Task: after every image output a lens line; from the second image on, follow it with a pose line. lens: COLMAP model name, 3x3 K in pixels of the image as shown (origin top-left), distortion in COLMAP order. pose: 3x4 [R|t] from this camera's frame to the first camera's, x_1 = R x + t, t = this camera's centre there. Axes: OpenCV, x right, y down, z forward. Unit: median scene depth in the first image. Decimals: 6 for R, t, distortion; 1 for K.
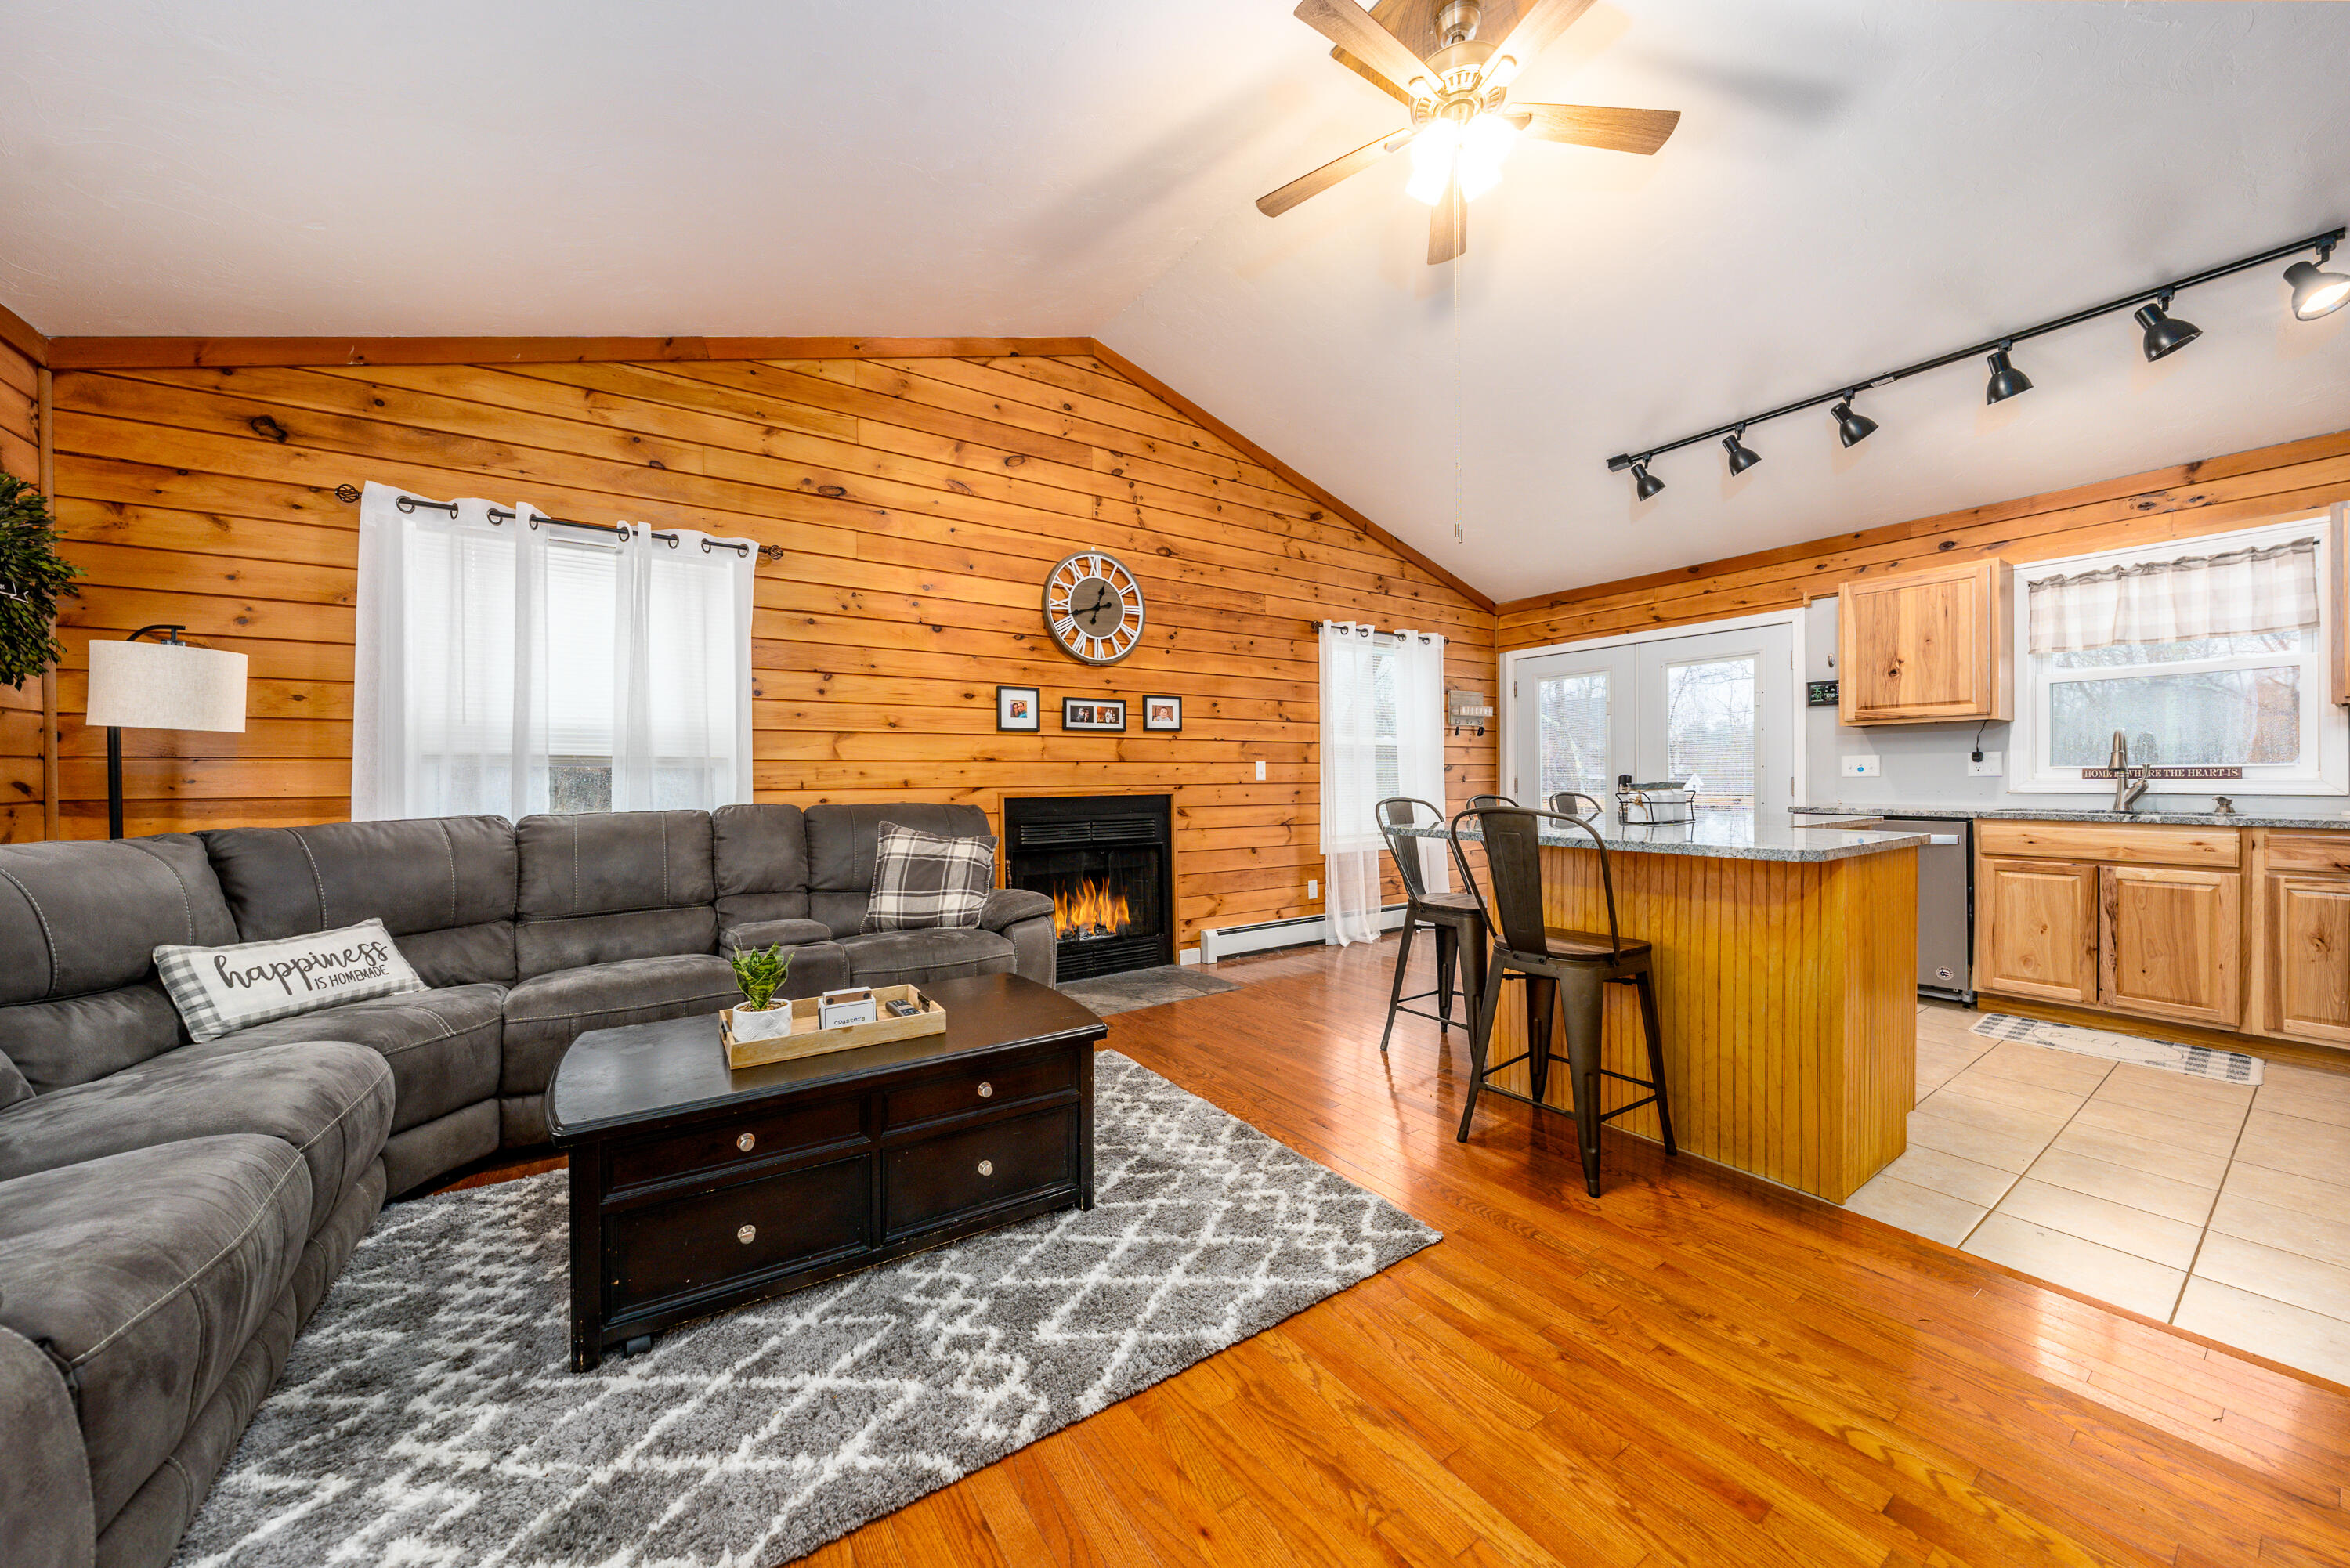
lens RADIAL K [[815.0, 0, 1170.0], [0, 815.0, 791.8], [0, 0, 1]] dist [-0.003377, 0.000057]
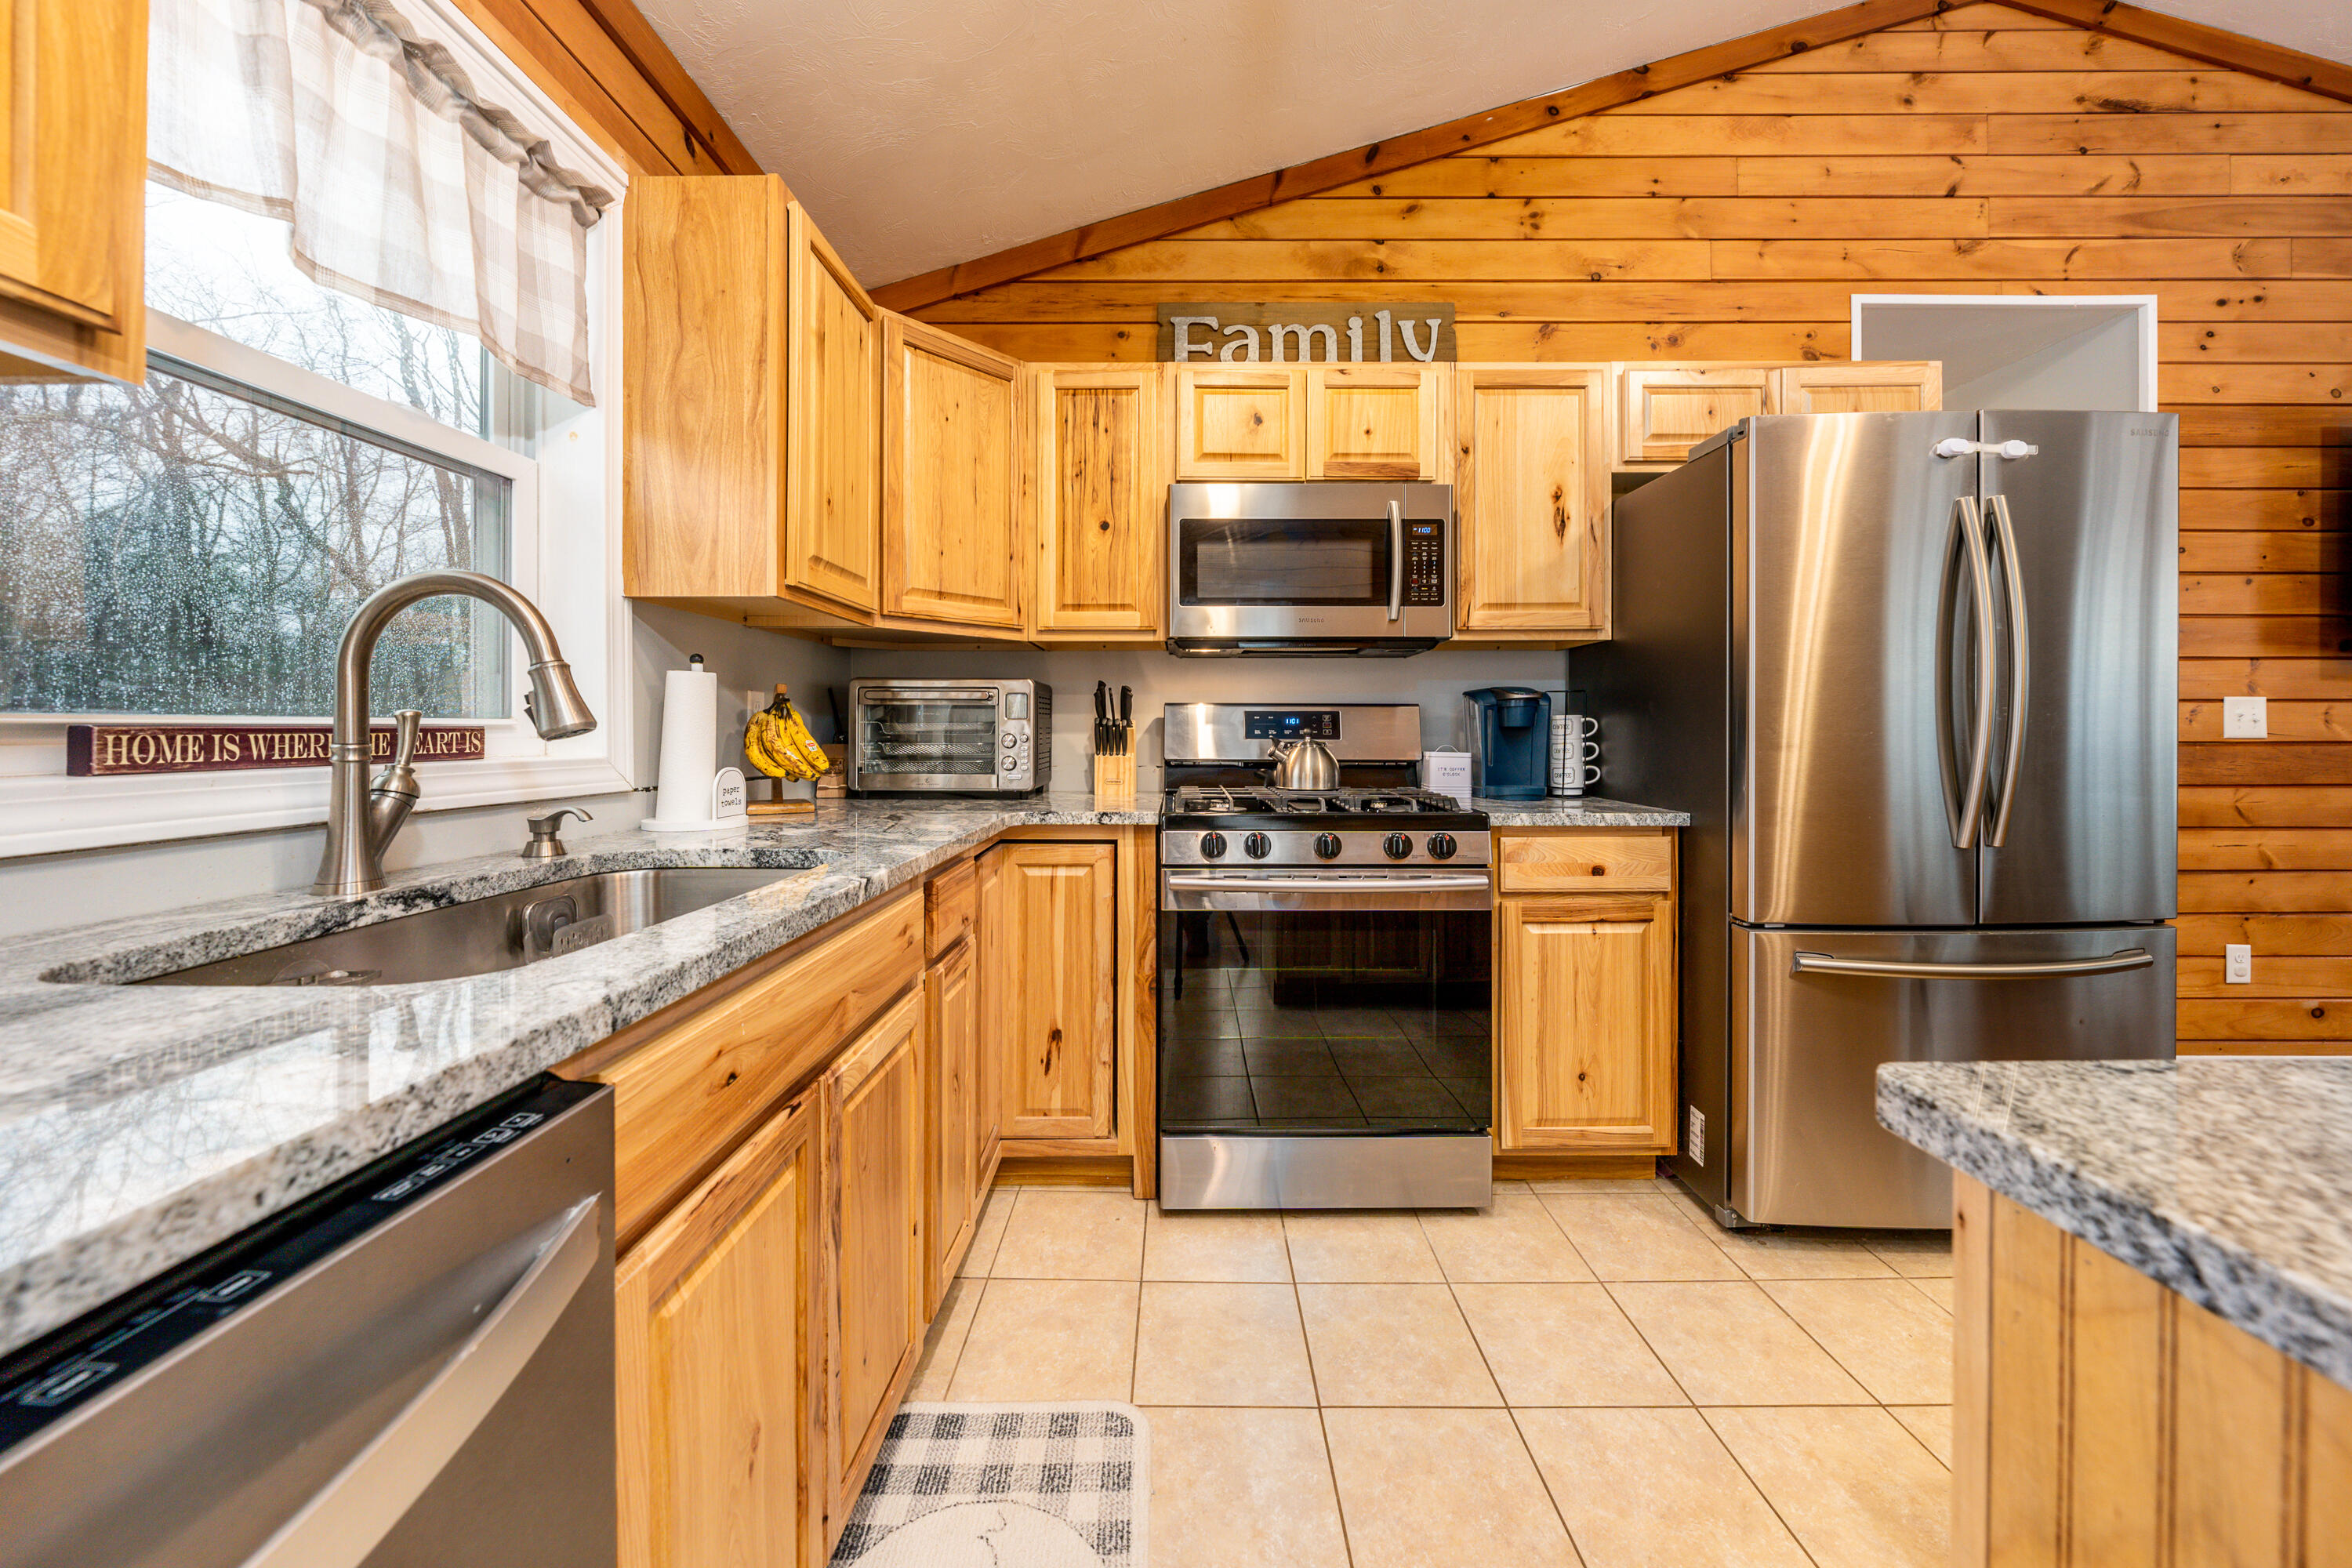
lens RADIAL K [[837.9, 0, 1172.0], [0, 837.9, 722.9], [0, 0, 1]] dist [-0.001242, -0.000067]
pose [[-0.828435, 0.014867, 0.559889, 0.814644], [0.017537, 0.999846, -0.000602, -0.025565], [-0.559811, 0.009320, -0.828568, 1.088803]]
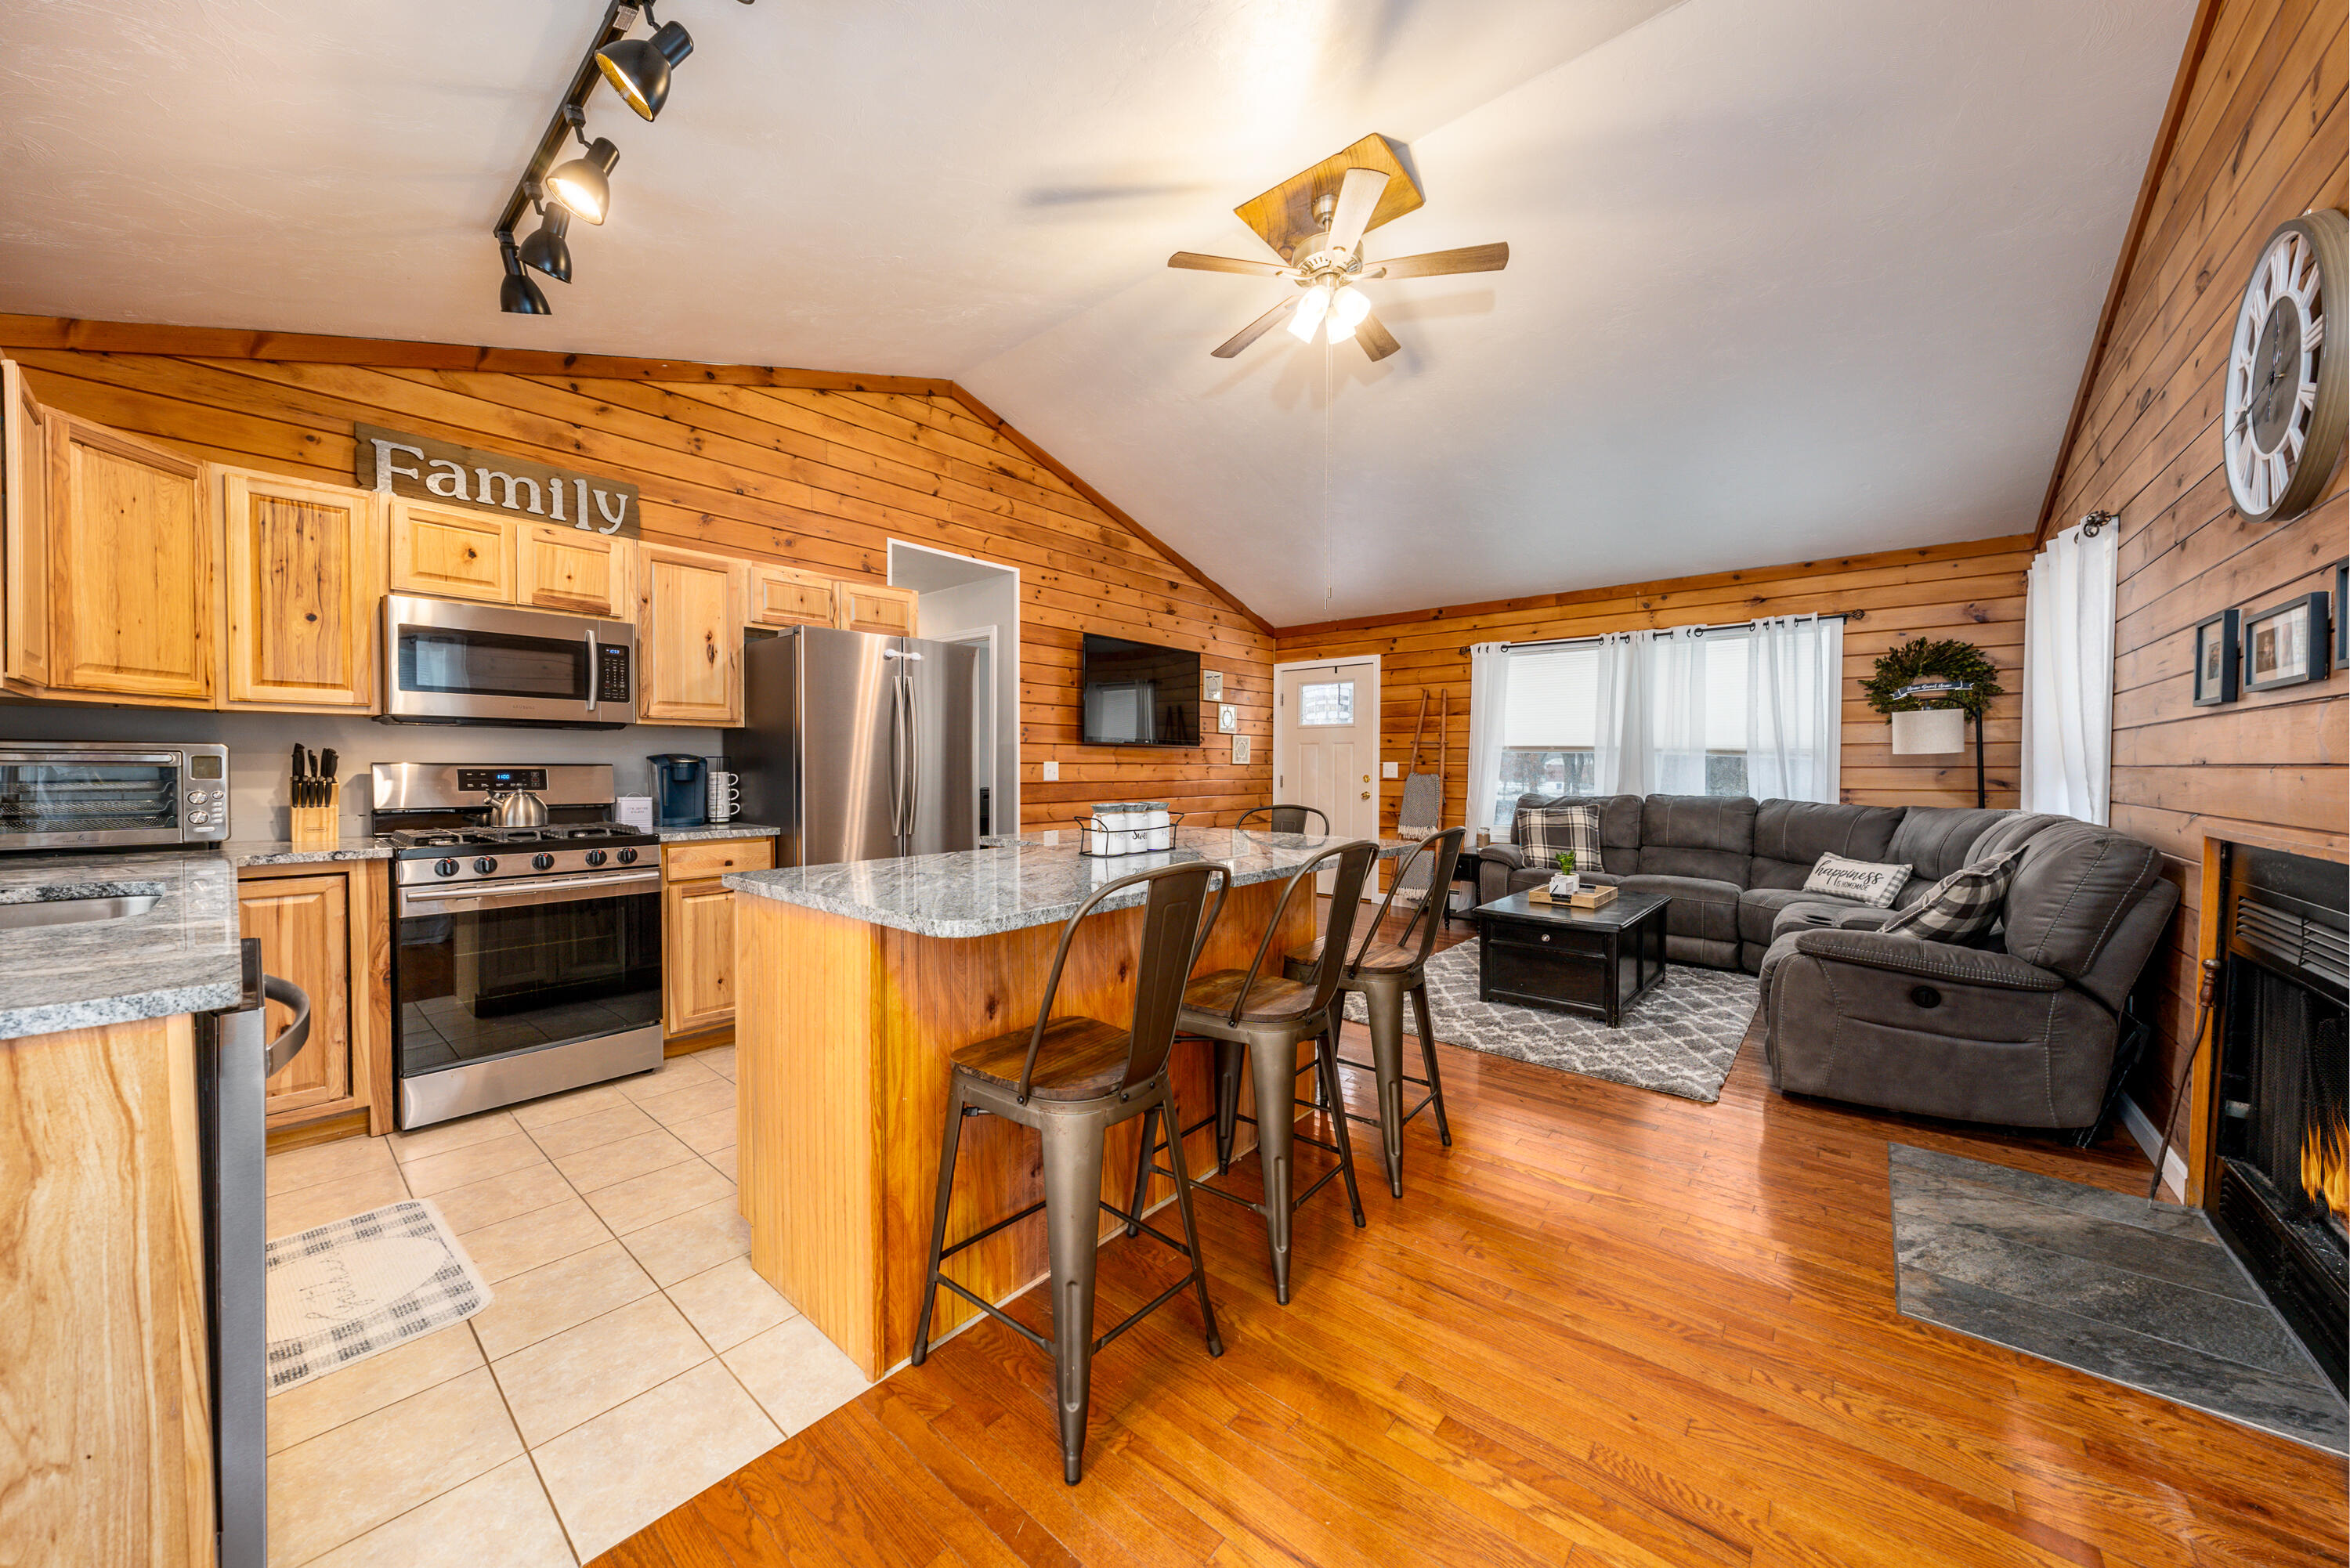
lens RADIAL K [[824.2, 0, 1159.1], [0, 824.2, 789.2], [0, 0, 1]] dist [-0.006800, 0.000101]
pose [[-0.964553, 0.013455, -0.263547, 0.661646], [0.001211, 0.998915, 0.046563, -0.053304], [0.263887, 0.044594, -0.963522, 1.522573]]
